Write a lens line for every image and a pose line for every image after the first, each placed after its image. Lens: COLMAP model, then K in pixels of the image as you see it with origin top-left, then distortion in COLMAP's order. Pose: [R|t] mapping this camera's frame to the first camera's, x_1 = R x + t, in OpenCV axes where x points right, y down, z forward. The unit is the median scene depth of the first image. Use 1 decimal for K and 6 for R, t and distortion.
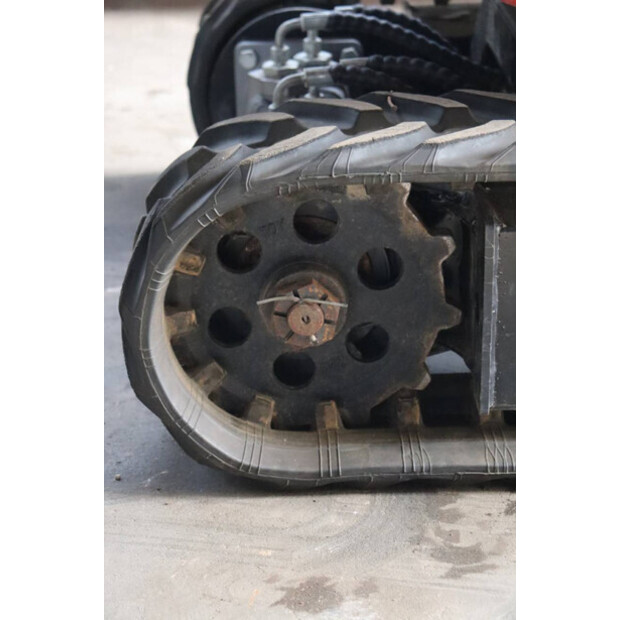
lens RADIAL K [[1249.9, 0, 308.1], [0, 1249.9, 310.8], [0, 0, 1]] dist [0.276273, 0.000000]
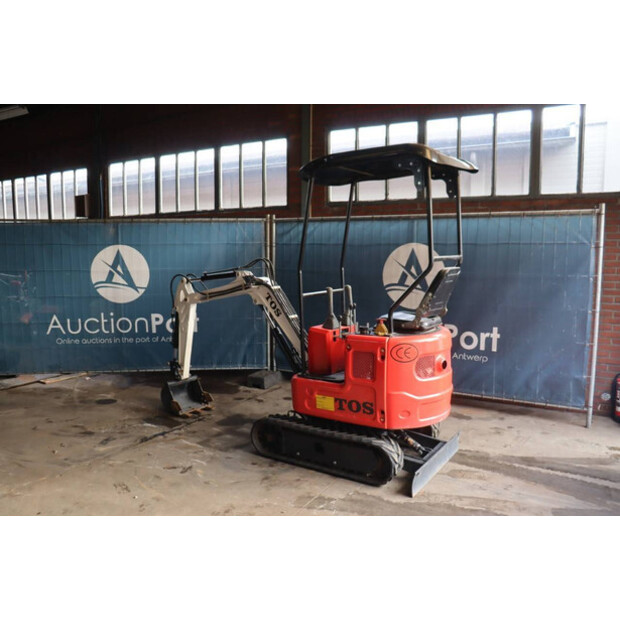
lens RADIAL K [[508.6, 0, 318.9], [0, 508.6, 307.7], [0, 0, 1]] dist [-0.169864, 0.140283]
pose [[0.836420, 0.076022, -0.542791, 2.143794], [-0.239403, 0.941540, -0.237041, -0.100581], [0.493039, 0.328212, 0.805723, -1.992489]]
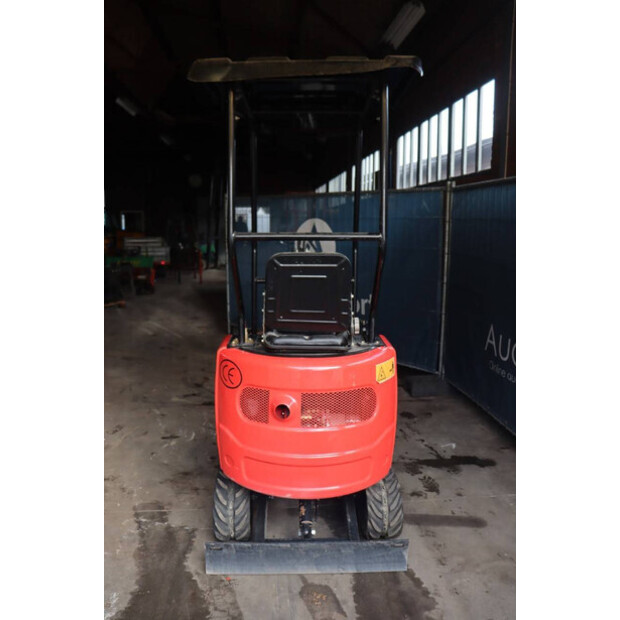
lens RADIAL K [[508.6, 0, 312.7], [0, 508.6, 305.5], [0, 0, 1]] dist [-0.169864, 0.140283]
pose [[0.038543, 0.169599, -0.984759, 2.936882], [-0.427389, 0.893601, 0.137171, -1.346340], [0.903246, 0.415588, 0.106927, 0.722623]]
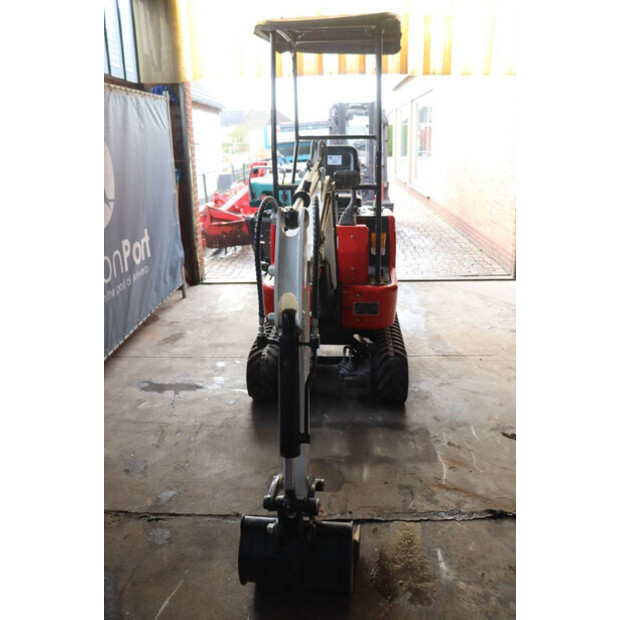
lens RADIAL K [[527.4, 0, 304.8], [0, 527.4, 286.4], [0, 0, 1]] dist [-0.114820, 0.069002]
pose [[0.110912, -0.259165, 0.959444, -2.667700], [0.437162, 0.879708, 0.187091, -1.179905], [-0.892518, 0.398682, 0.210867, 0.642701]]
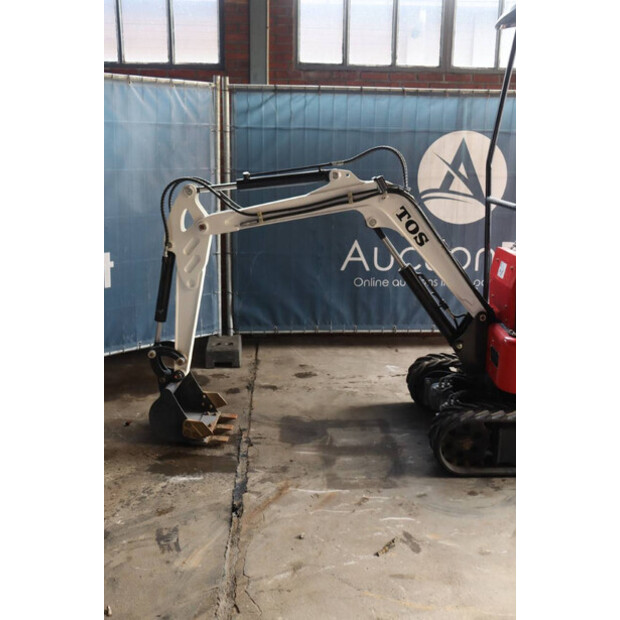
lens RADIAL K [[613.9, 0, 314.0], [0, 613.9, 308.4], [0, 0, 1]] dist [-0.078485, 0.000000]
pose [[0.999672, 0.025115, -0.004991, -0.658706], [-0.025605, 0.982676, -0.183553, -0.072971], [0.000295, 0.183620, 0.982997, -1.706257]]
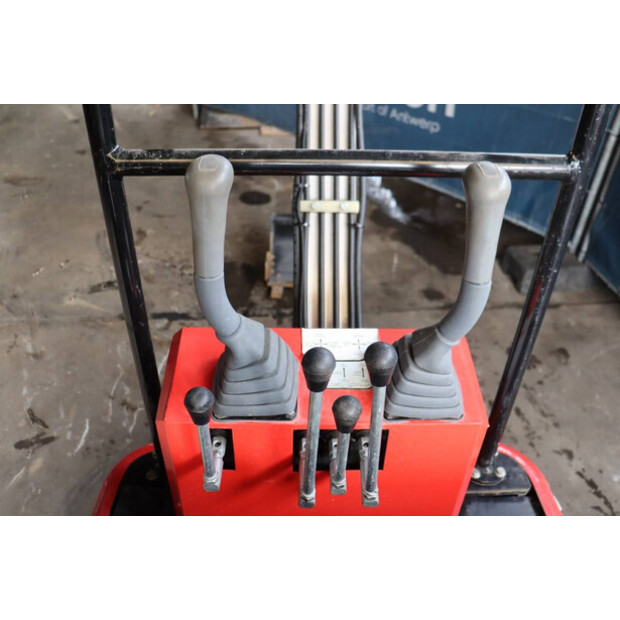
lens RADIAL K [[526.5, 0, 313.3], [0, 526.5, 311.6], [0, 0, 1]] dist [-0.143515, 0.103457]
pose [[0.026025, 0.621192, -0.783226, 0.736475], [-0.441486, 0.710086, 0.548514, -1.240540], [0.896891, 0.331508, 0.292728, 0.766980]]
